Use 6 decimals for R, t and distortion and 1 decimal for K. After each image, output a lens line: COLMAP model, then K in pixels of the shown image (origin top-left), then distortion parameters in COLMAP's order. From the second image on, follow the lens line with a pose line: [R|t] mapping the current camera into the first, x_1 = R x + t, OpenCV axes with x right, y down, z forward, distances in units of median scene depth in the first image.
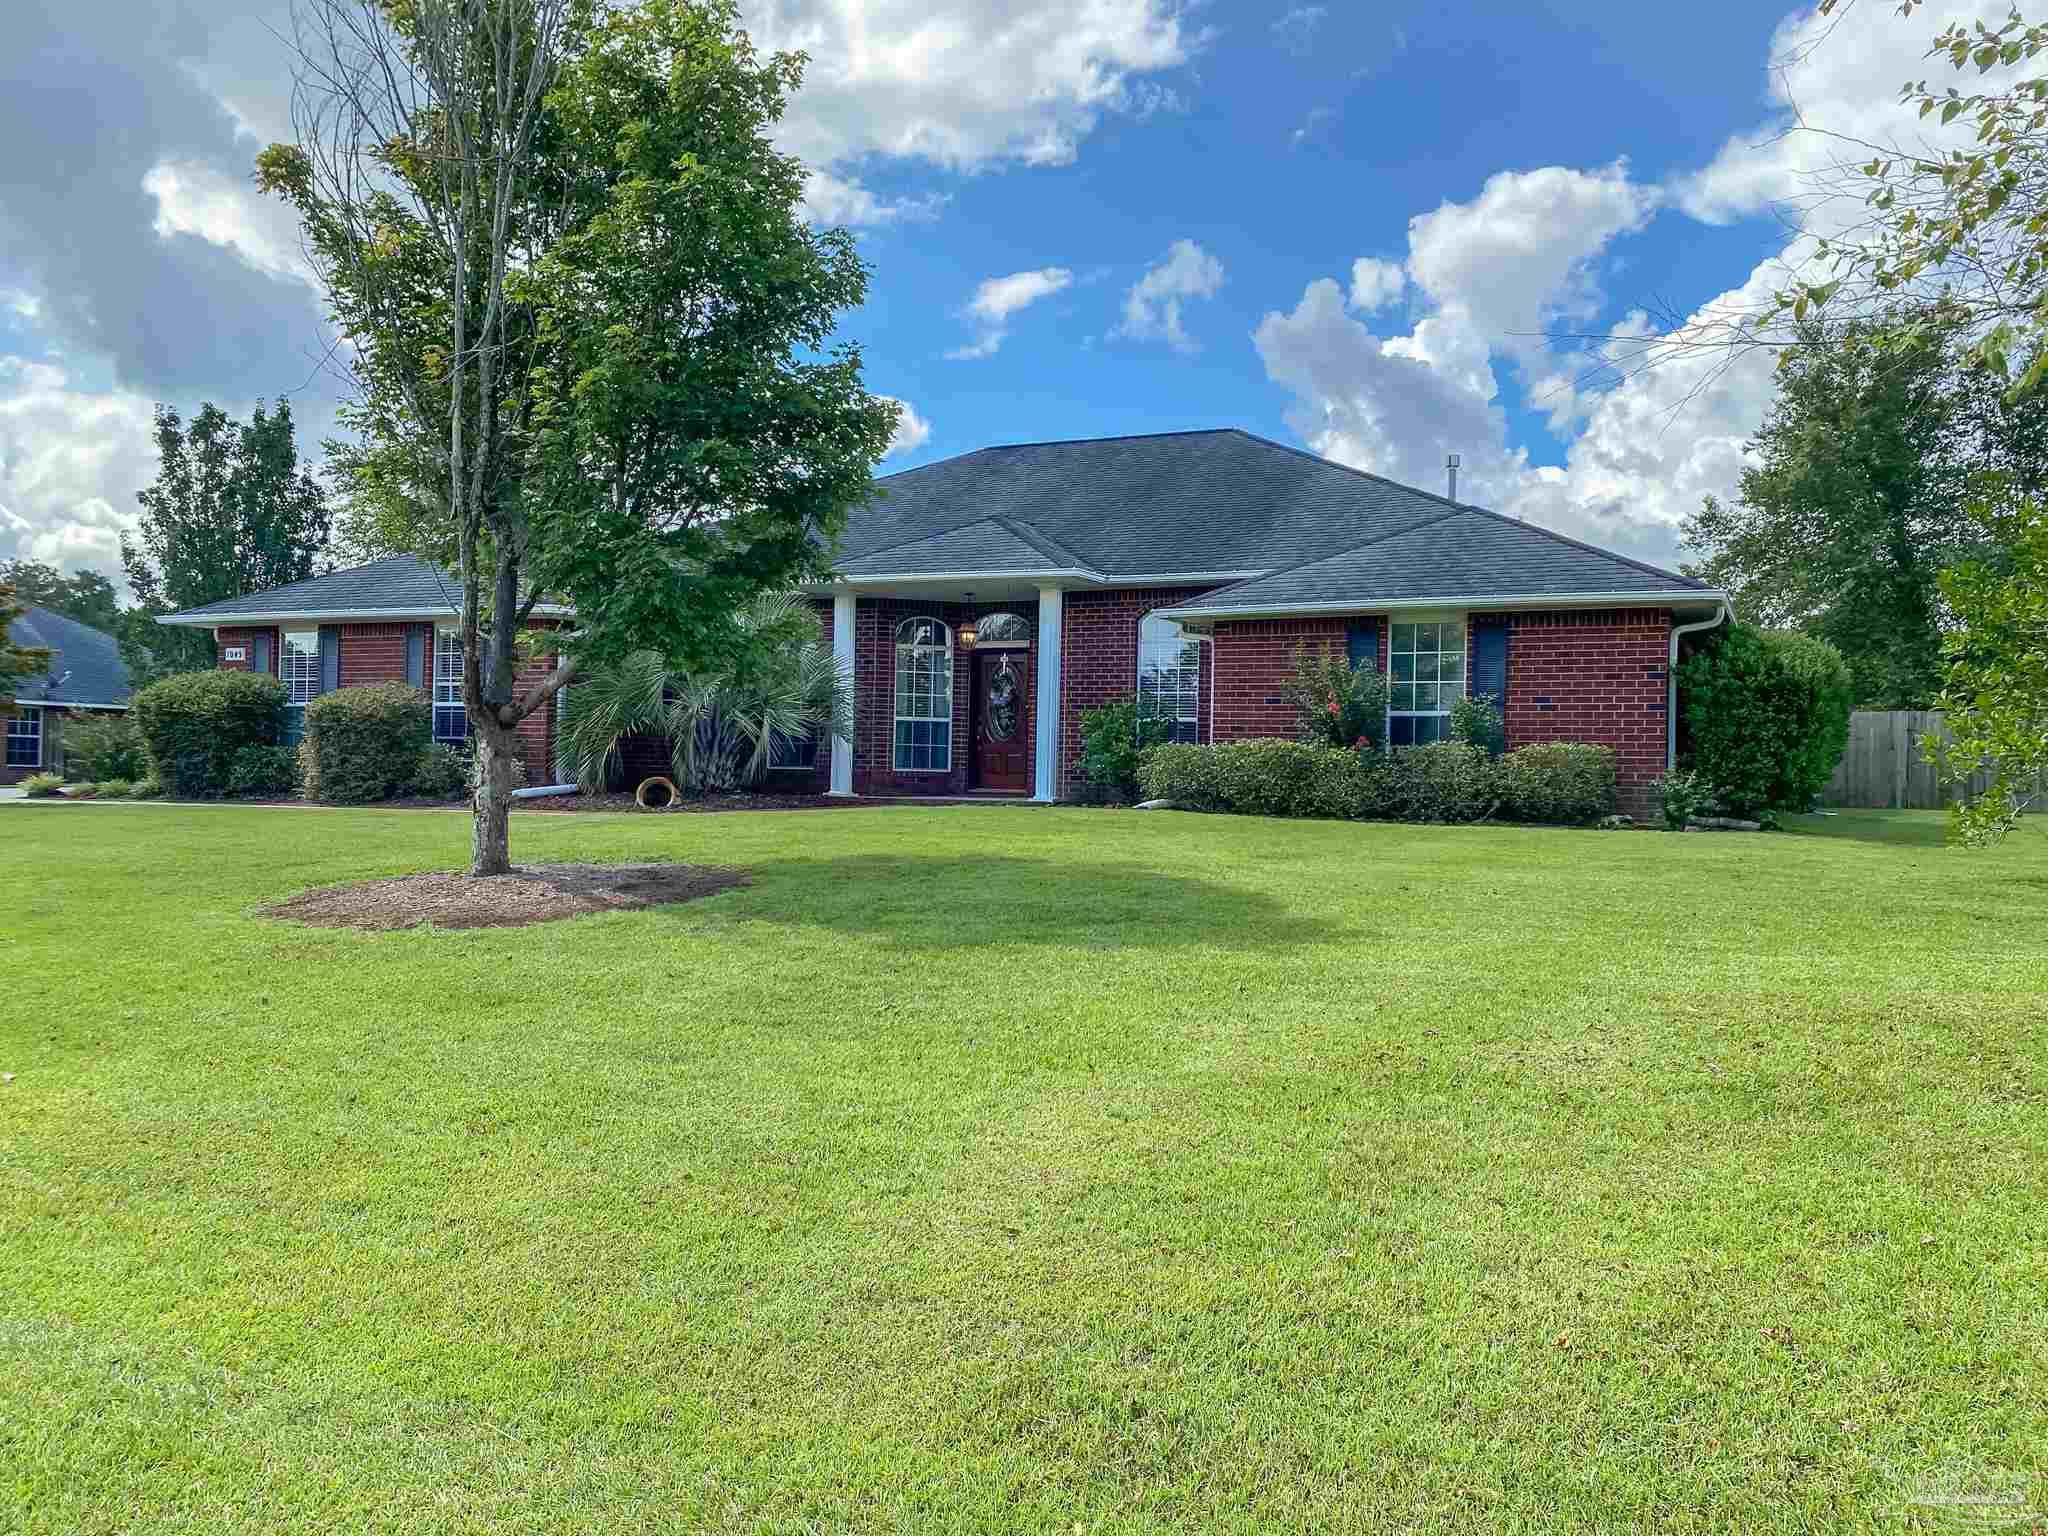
lens RADIAL K [[1631.8, 0, 1061.7], [0, 1631.8, 755.9], [0, 0, 1]] dist [0.000974, 0.035700]
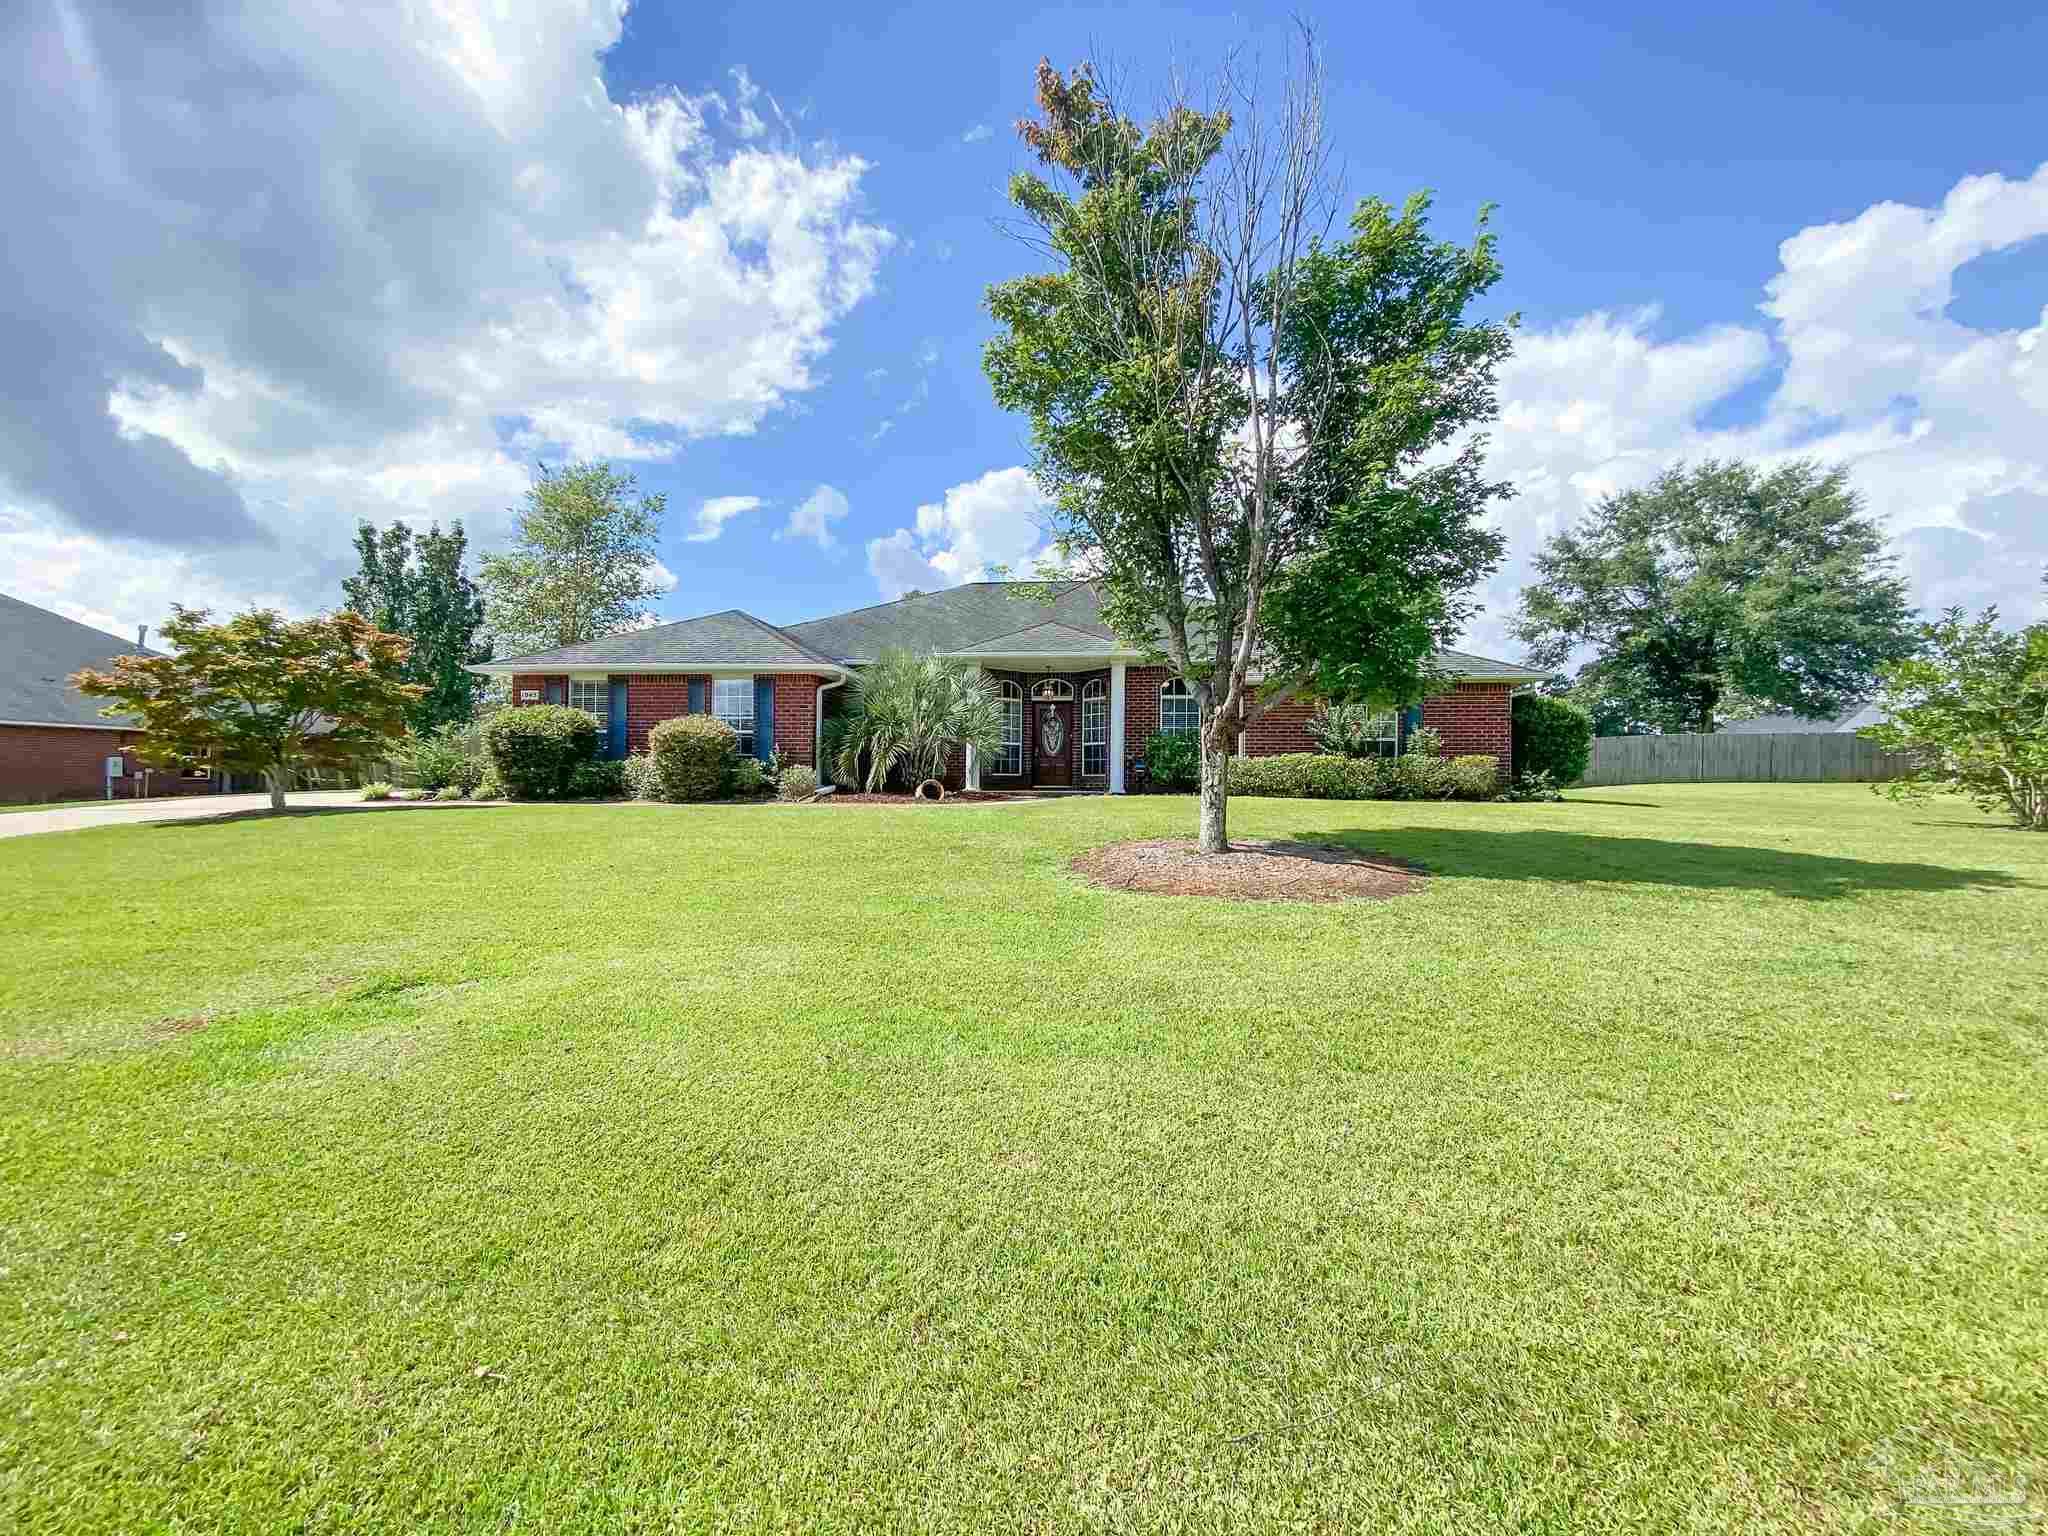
lens RADIAL K [[859.8, 0, 1022.7], [0, 859.8, 770.7], [0, 0, 1]] dist [-0.001532, -0.001818]
pose [[0.950960, -0.007868, 0.309213, -0.239433], [0.006136, 0.999960, 0.006572, -0.000304], [-0.309252, -0.004353, 0.950970, 0.125388]]
